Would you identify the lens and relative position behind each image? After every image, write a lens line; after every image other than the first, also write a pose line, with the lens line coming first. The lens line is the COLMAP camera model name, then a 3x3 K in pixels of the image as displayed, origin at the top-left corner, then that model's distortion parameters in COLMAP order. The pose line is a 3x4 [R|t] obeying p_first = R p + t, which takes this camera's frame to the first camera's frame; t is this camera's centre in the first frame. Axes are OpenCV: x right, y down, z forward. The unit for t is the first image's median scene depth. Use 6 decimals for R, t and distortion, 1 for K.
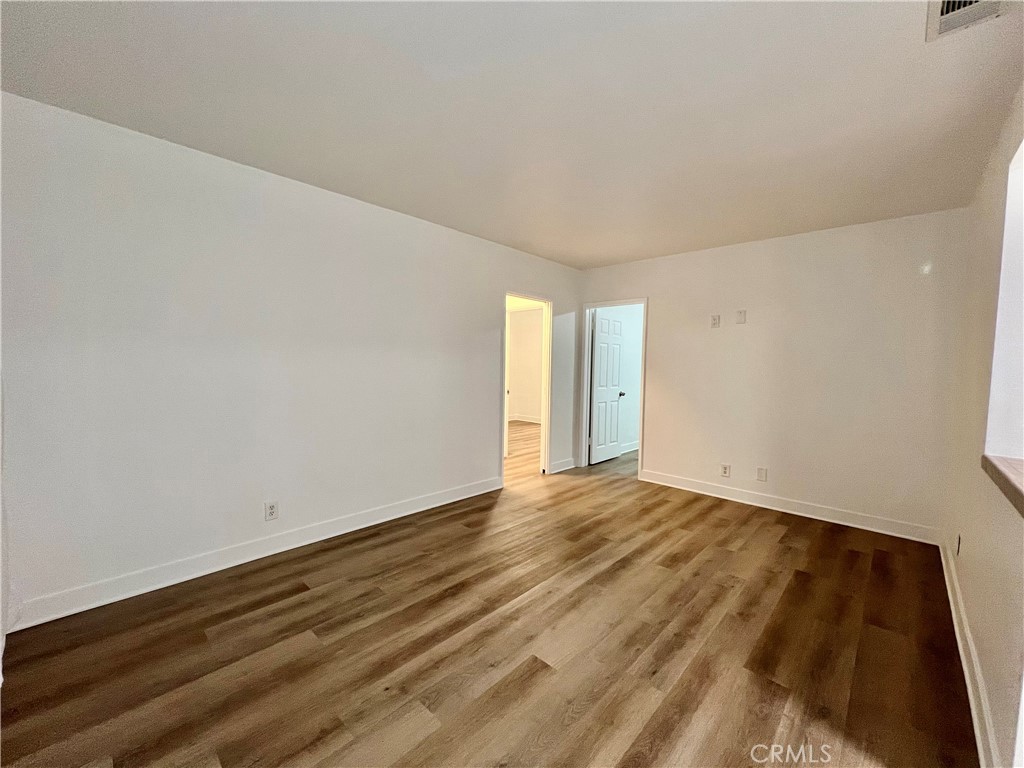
lens RADIAL K [[411.5, 0, 515.9], [0, 411.5, 386.4], [0, 0, 1]] dist [0.000787, 0.000043]
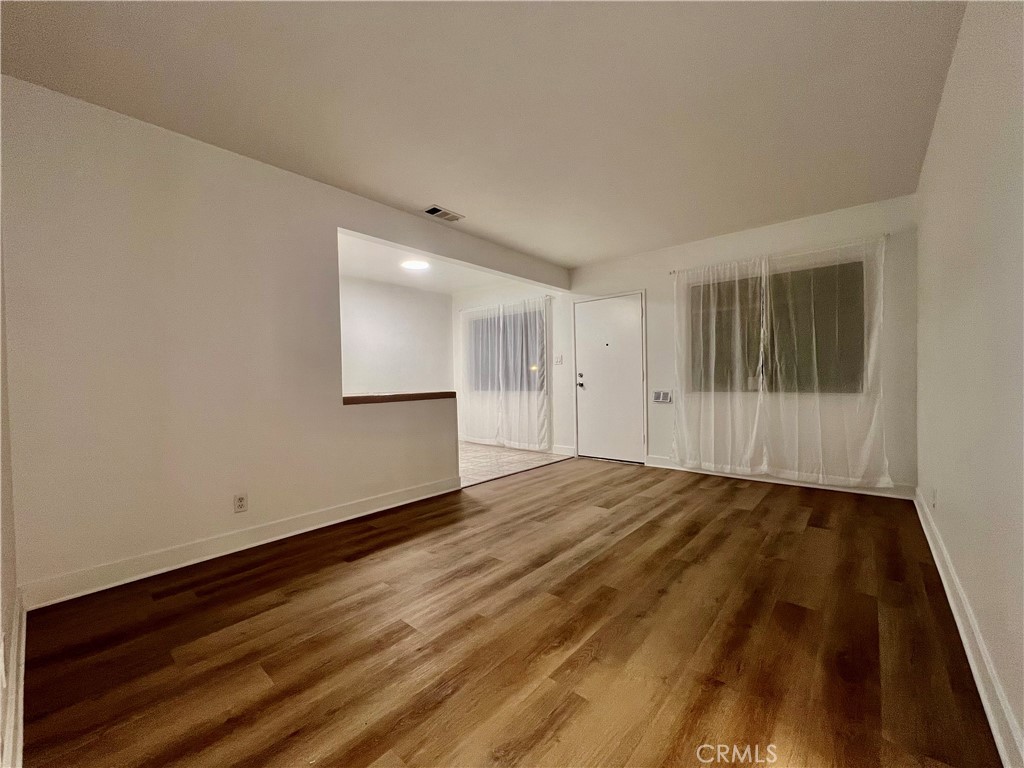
lens RADIAL K [[411.5, 0, 510.6], [0, 411.5, 390.5], [0, 0, 1]] dist [0.000787, 0.000043]
pose [[-0.999451, -0.002582, -0.033022, 0.388542], [-0.005409, 0.996298, 0.085802, -0.003621], [0.032679, 0.085933, -0.995765, 2.004080]]
